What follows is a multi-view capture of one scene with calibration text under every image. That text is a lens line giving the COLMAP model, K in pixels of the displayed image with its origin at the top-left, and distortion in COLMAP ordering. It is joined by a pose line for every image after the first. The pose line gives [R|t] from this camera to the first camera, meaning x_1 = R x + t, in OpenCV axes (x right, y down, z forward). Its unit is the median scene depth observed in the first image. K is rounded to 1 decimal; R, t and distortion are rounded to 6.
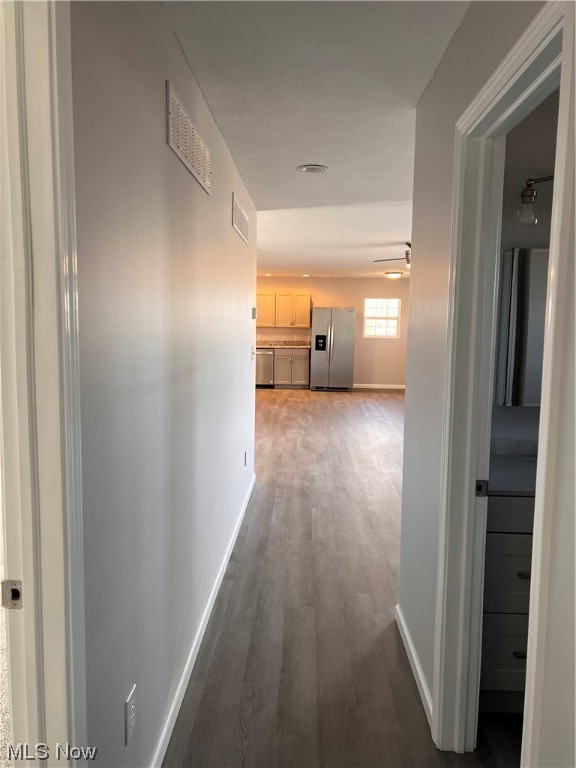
lens RADIAL K [[586.8, 0, 288.6], [0, 586.8, 383.9], [0, 0, 1]] dist [-0.000285, -0.003421]
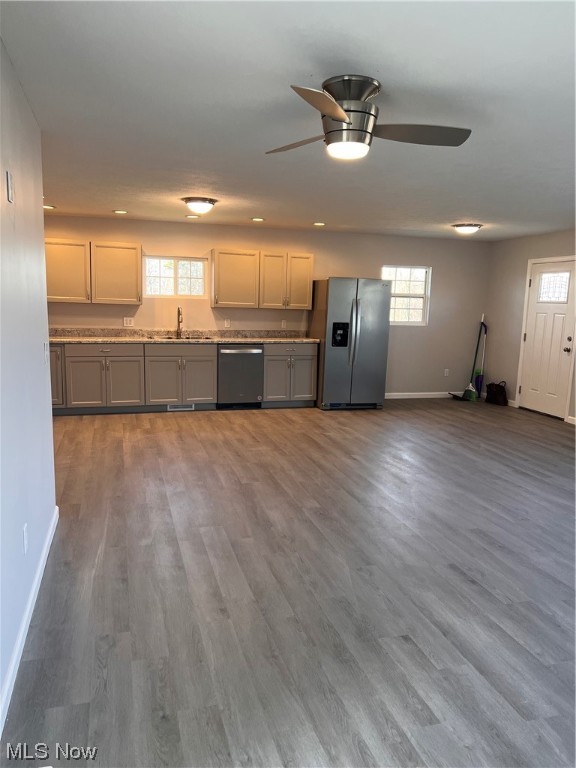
lens RADIAL K [[586.8, 0, 286.3], [0, 586.8, 384.4], [0, 0, 1]] dist [-0.000285, -0.003421]
pose [[0.951592, -0.032731, 0.305617, -0.189644], [0.019575, 0.998749, 0.046012, -0.045351], [-0.306741, -0.037802, 0.951042, 0.405545]]
